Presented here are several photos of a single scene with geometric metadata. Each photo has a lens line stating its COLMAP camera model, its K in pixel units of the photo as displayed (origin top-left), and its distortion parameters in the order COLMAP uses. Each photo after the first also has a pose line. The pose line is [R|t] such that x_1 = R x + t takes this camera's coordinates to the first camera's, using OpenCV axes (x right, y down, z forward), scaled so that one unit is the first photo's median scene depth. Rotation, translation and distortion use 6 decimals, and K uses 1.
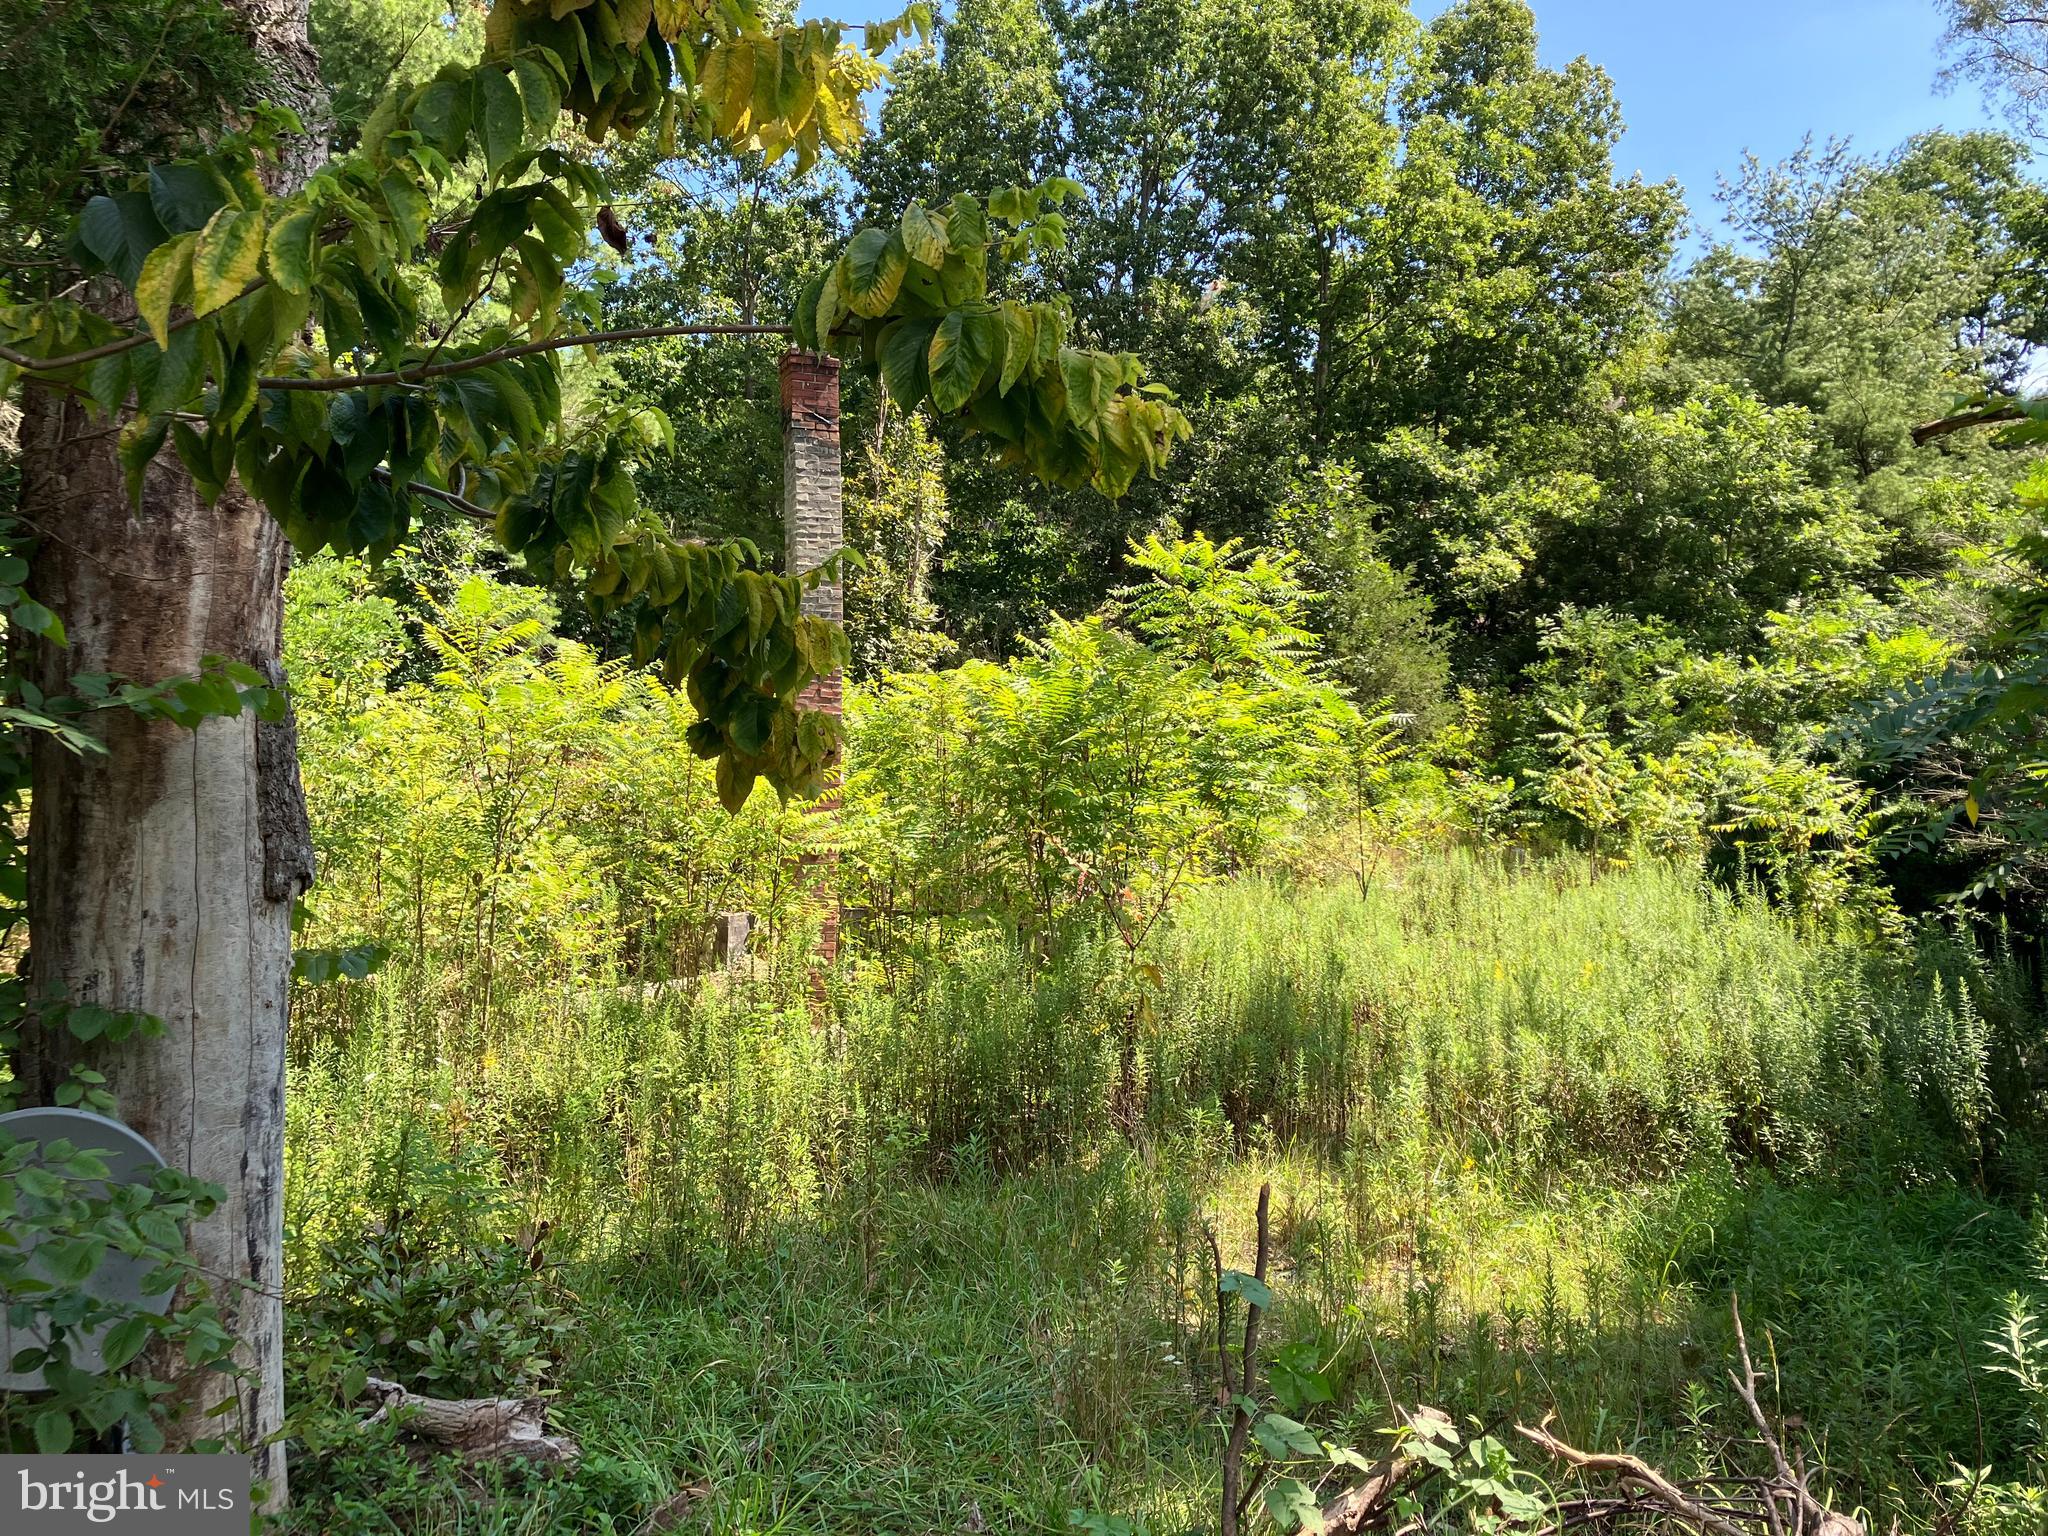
lens RADIAL K [[1671.0, 0, 1012.0], [0, 1671.0, 769.7], [0, 0, 1]] dist [0.072146, -0.102020]
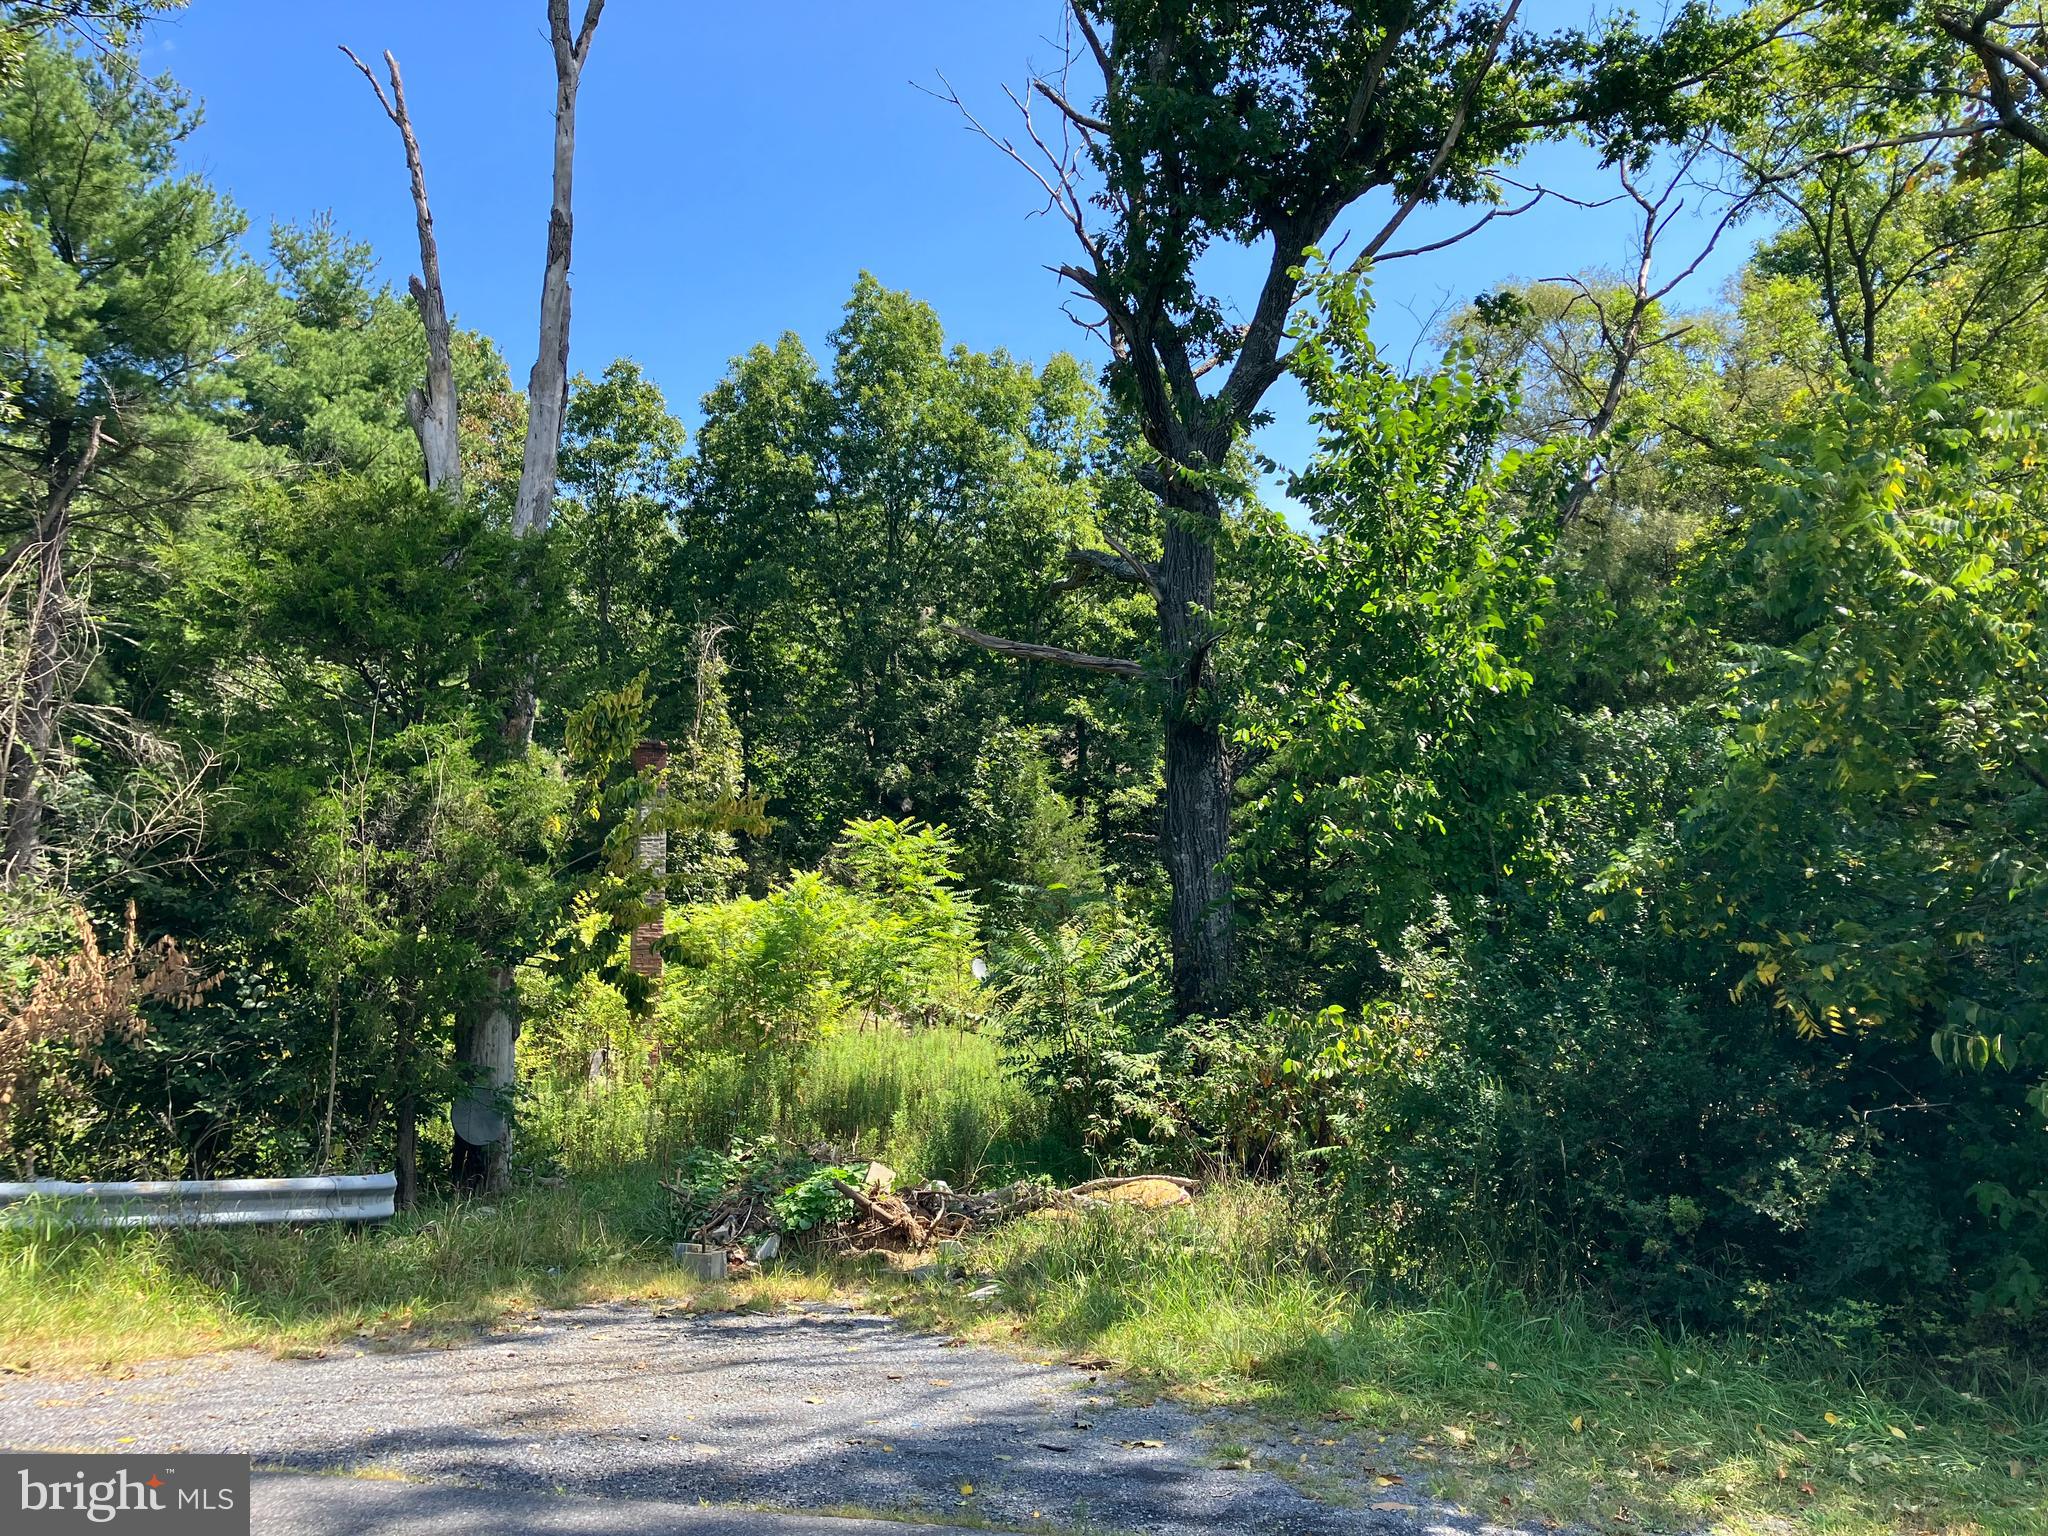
lens RADIAL K [[1671.0, 0, 1012.0], [0, 1671.0, 769.7], [0, 0, 1]] dist [0.072146, -0.102020]
pose [[0.995339, 0.005423, 0.096289, 0.079759], [0.002602, 0.996544, -0.083024, -0.049846], [-0.096407, 0.082888, 0.991885, -0.696232]]
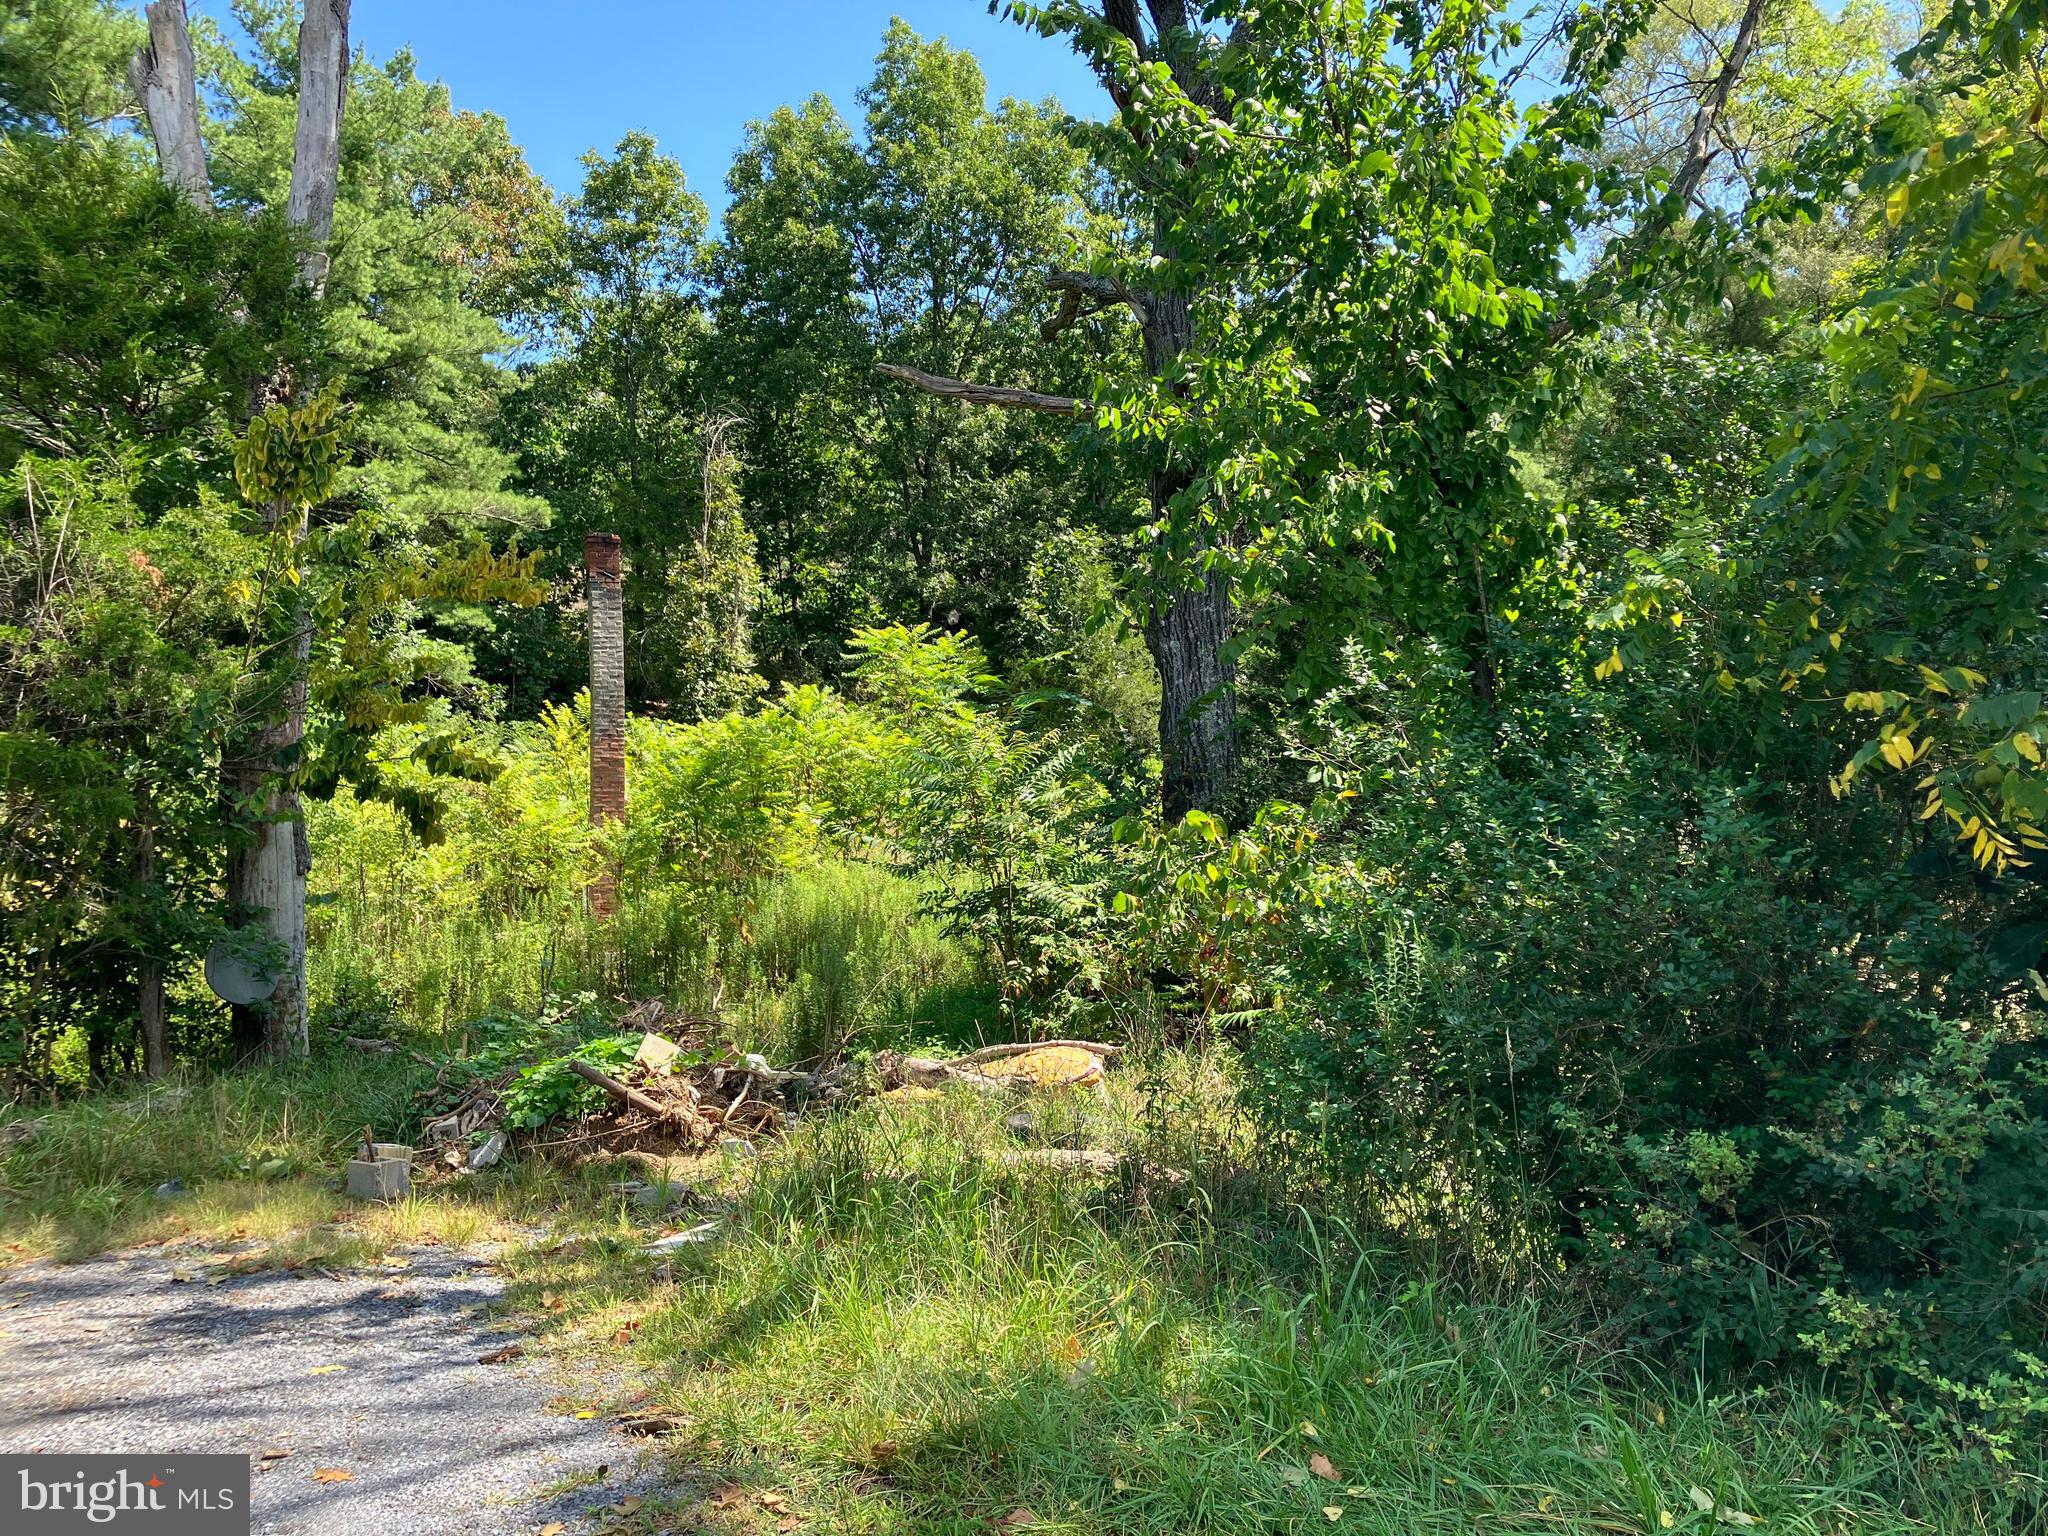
lens RADIAL K [[1671.0, 0, 1012.0], [0, 1671.0, 769.7], [0, 0, 1]] dist [0.072146, -0.102020]
pose [[0.999679, -0.017818, 0.018035, 0.194007], [0.017523, 0.999712, 0.016377, -0.033142], [-0.018322, -0.016056, 0.999703, -0.504260]]
